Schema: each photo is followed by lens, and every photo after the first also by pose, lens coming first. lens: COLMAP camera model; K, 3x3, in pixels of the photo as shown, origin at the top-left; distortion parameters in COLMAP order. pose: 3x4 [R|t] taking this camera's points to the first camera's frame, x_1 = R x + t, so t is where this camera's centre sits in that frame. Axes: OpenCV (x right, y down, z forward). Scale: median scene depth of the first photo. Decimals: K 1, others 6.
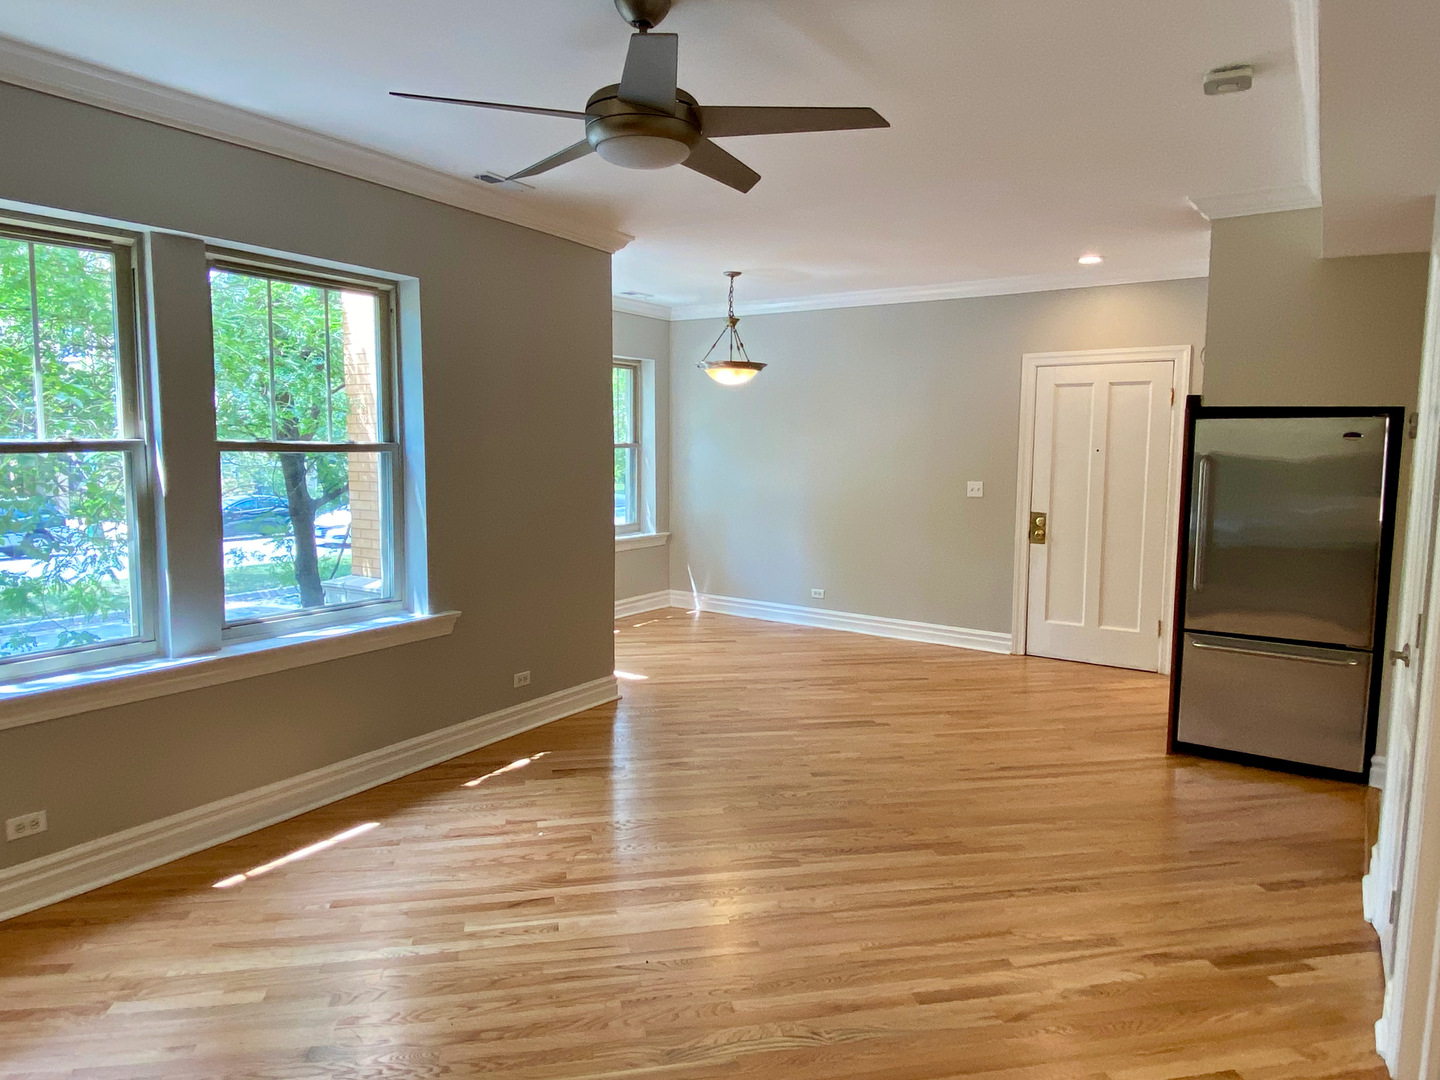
lens RADIAL K [[916.4, 0, 720.0], [0, 916.4, 540.0], [0, 0, 1]] dist [0.083713, -0.091651]
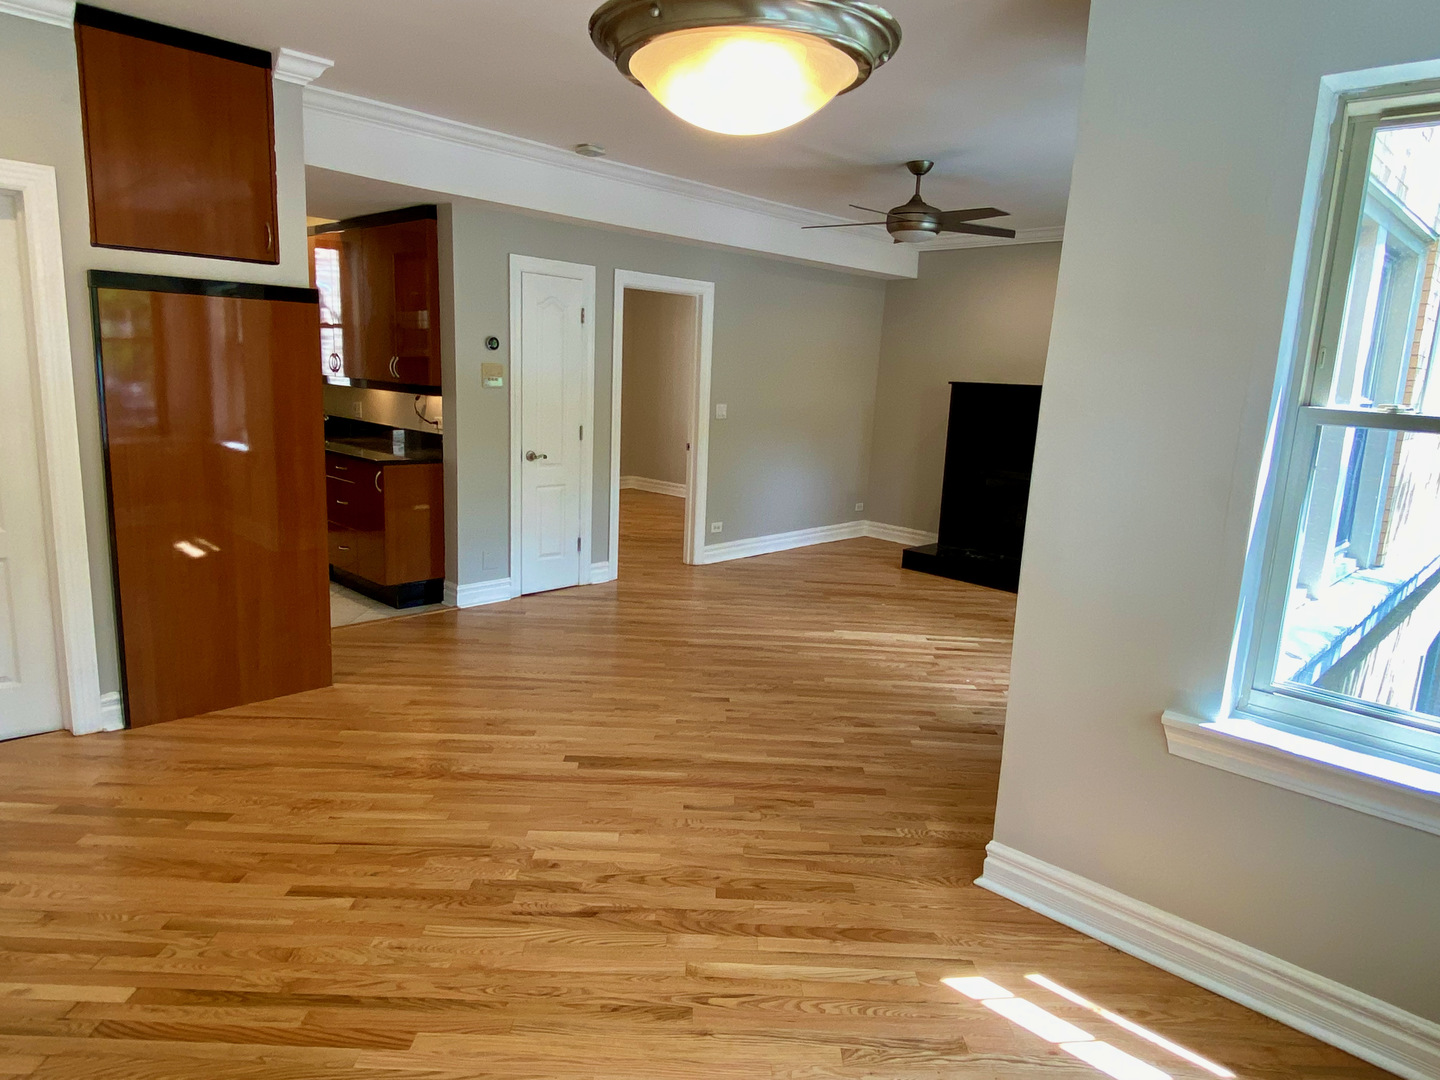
lens RADIAL K [[916.4, 0, 720.0], [0, 916.4, 540.0], [0, 0, 1]] dist [0.083713, -0.091651]
pose [[-0.979341, -0.089288, 0.181435, -0.042740], [-0.032691, 0.955342, 0.293687, -0.154484], [-0.199556, 0.281689, -0.938525, 1.401767]]
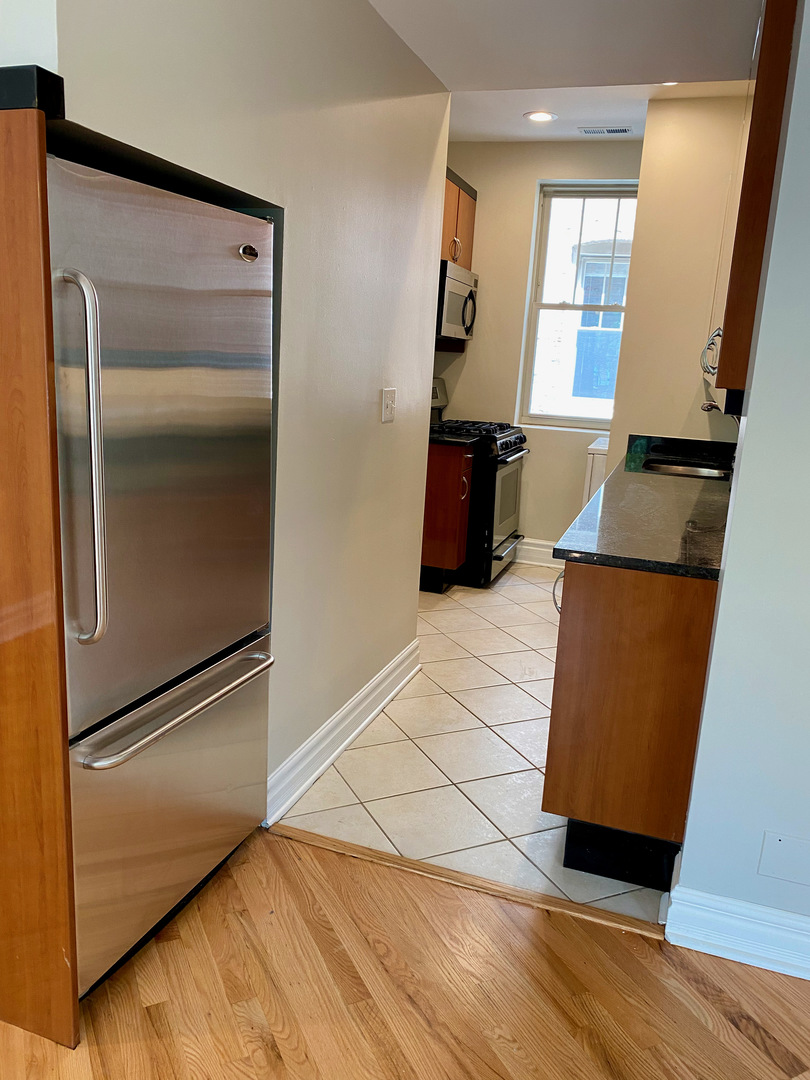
lens RADIAL K [[837.5, 0, 405.0], [0, 837.5, 540.0], [0, 0, 1]] dist [-0.000613, -0.005330]
pose [[-0.244003, -0.242428, 0.938984, 0.130720], [0.046211, 0.964243, 0.260958, -0.053320], [-0.968673, 0.107066, -0.224076, 0.736294]]
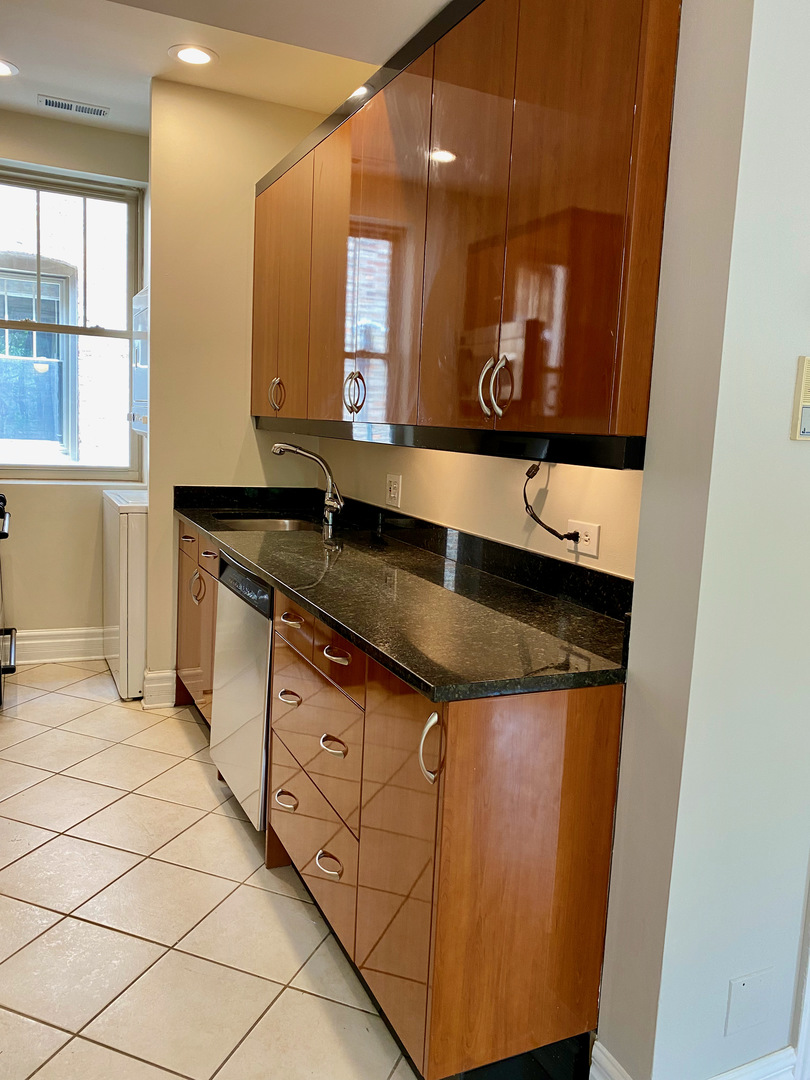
lens RADIAL K [[827.0, 0, 421.0], [0, 827.0, 535.9], [0, 0, 1]] dist [0.007901, 0.001251]
pose [[-0.853010, -0.128810, 0.505748, 0.349984], [-0.006658, 0.971671, 0.236246, -0.047900], [-0.521852, 0.198153, -0.829703, 0.778415]]
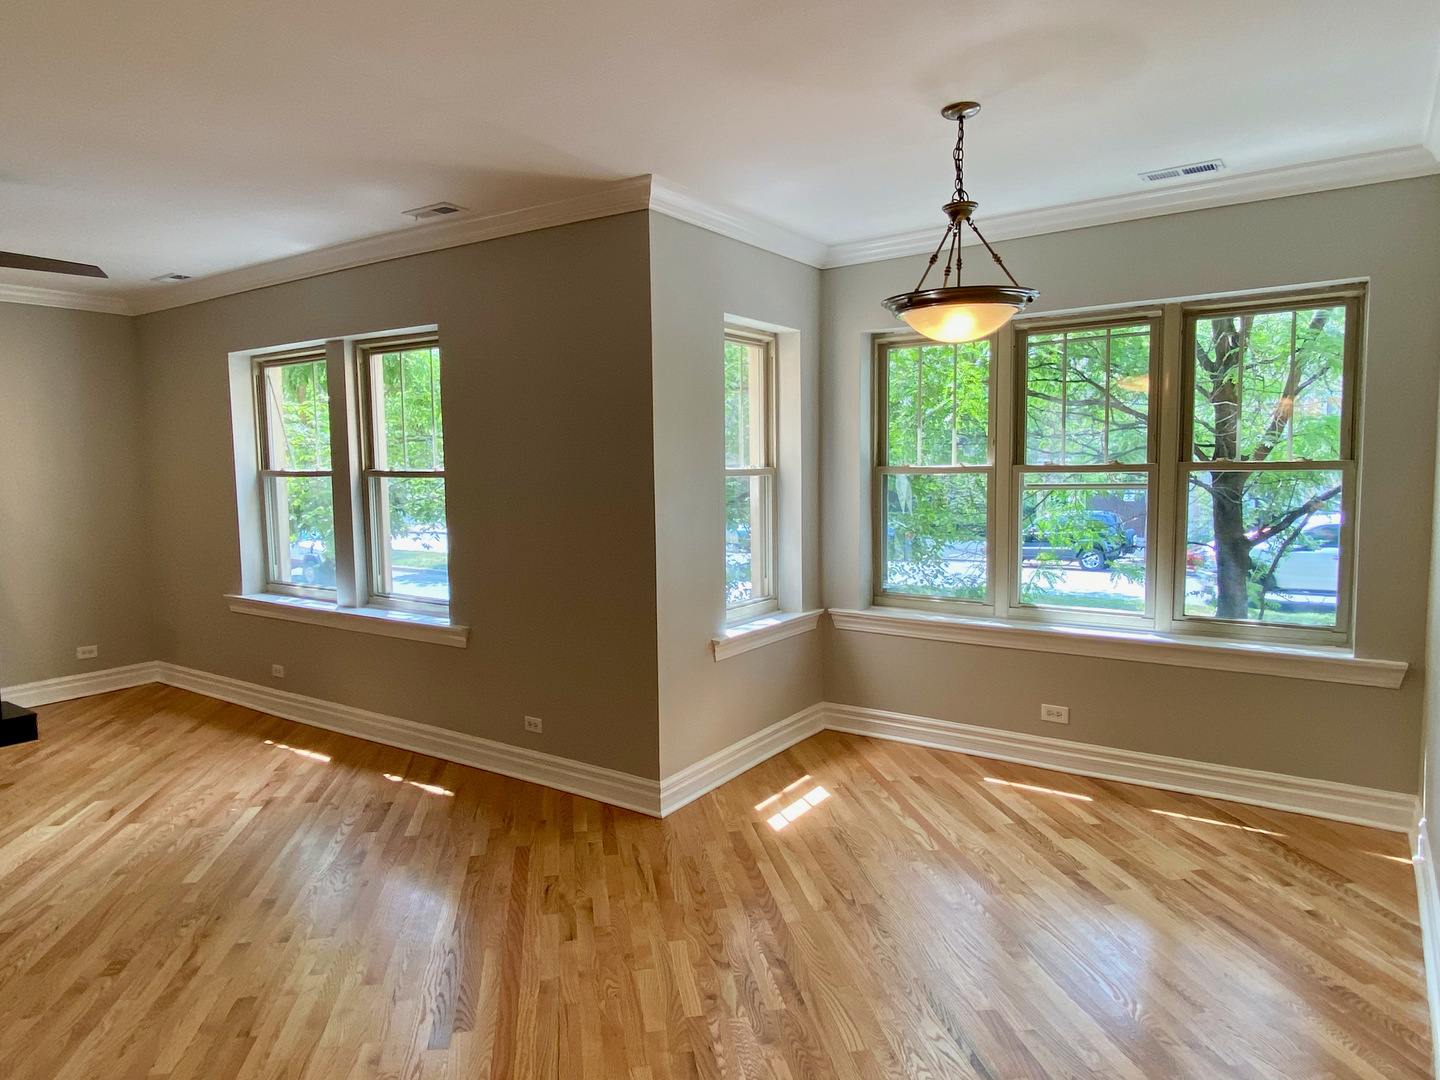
lens RADIAL K [[888.8, 0, 720.0], [0, 888.8, 540.0], [0, 0, 1]] dist [0.066954, -0.080906]
pose [[-0.017655, 0.078115, -0.996788, 0.552464], [-0.100038, 0.991803, 0.079496, -0.102304], [0.994827, 0.101120, -0.009696, 0.985772]]
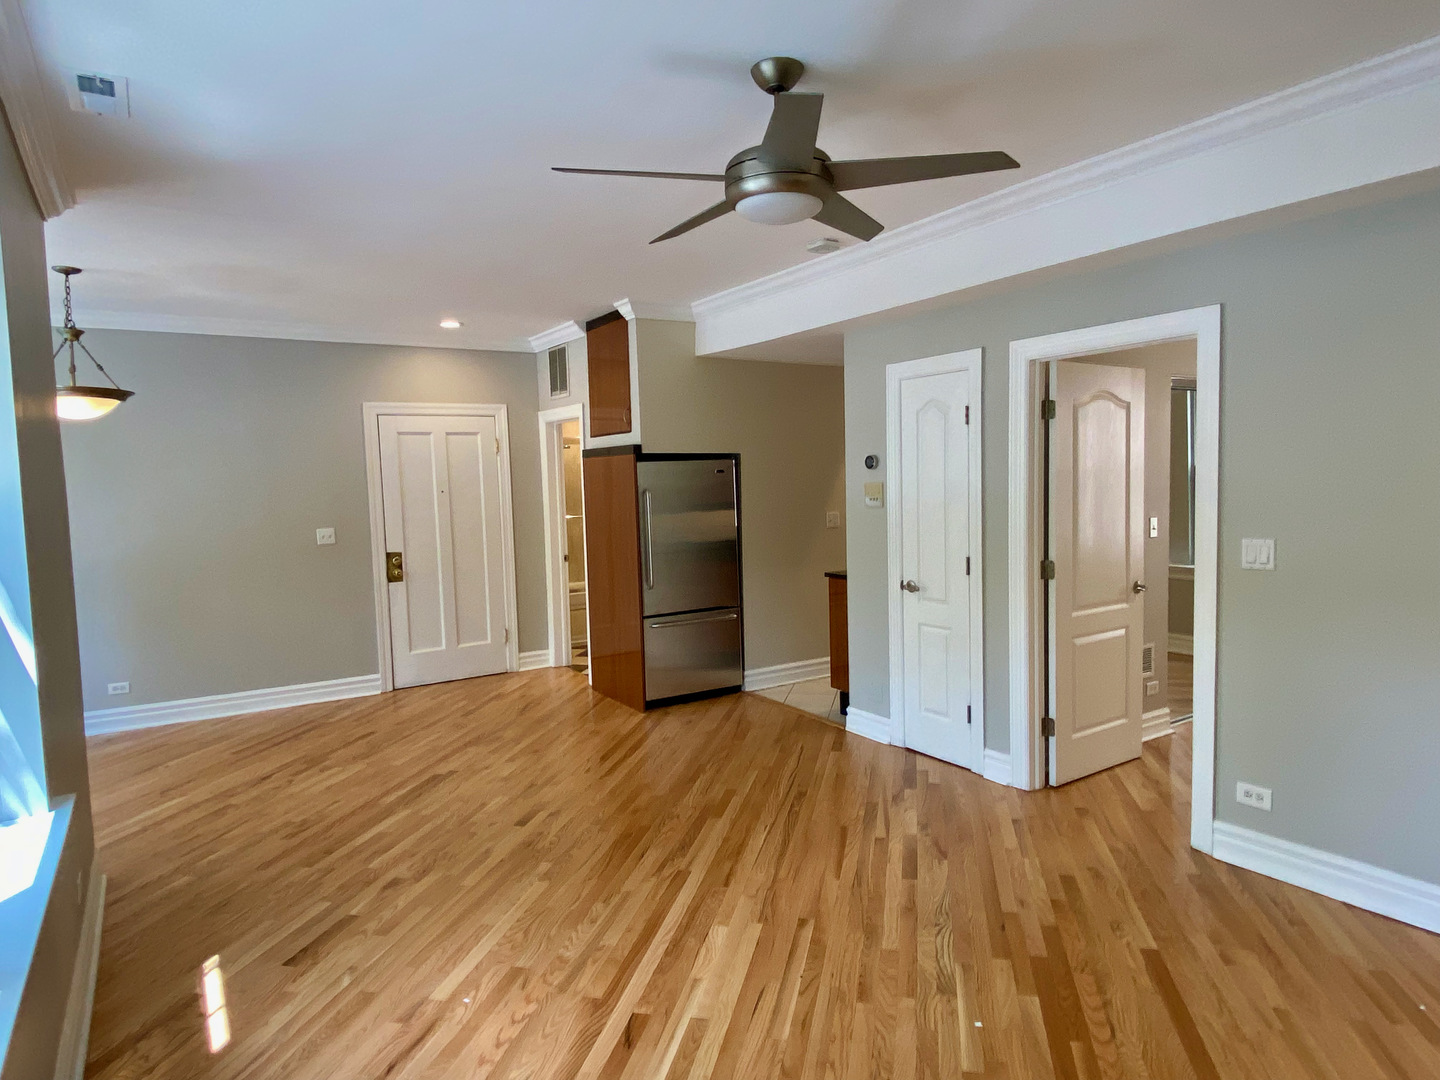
lens RADIAL K [[853.8, 0, 702.4], [0, 853.8, 541.5], [0, 0, 1]] dist [0.076487, -0.101957]
pose [[0.421936, -0.087235, 0.902419, -0.450699], [0.129879, 0.990910, 0.035062, -0.035485], [-0.897275, 0.102412, 0.429430, 0.300210]]
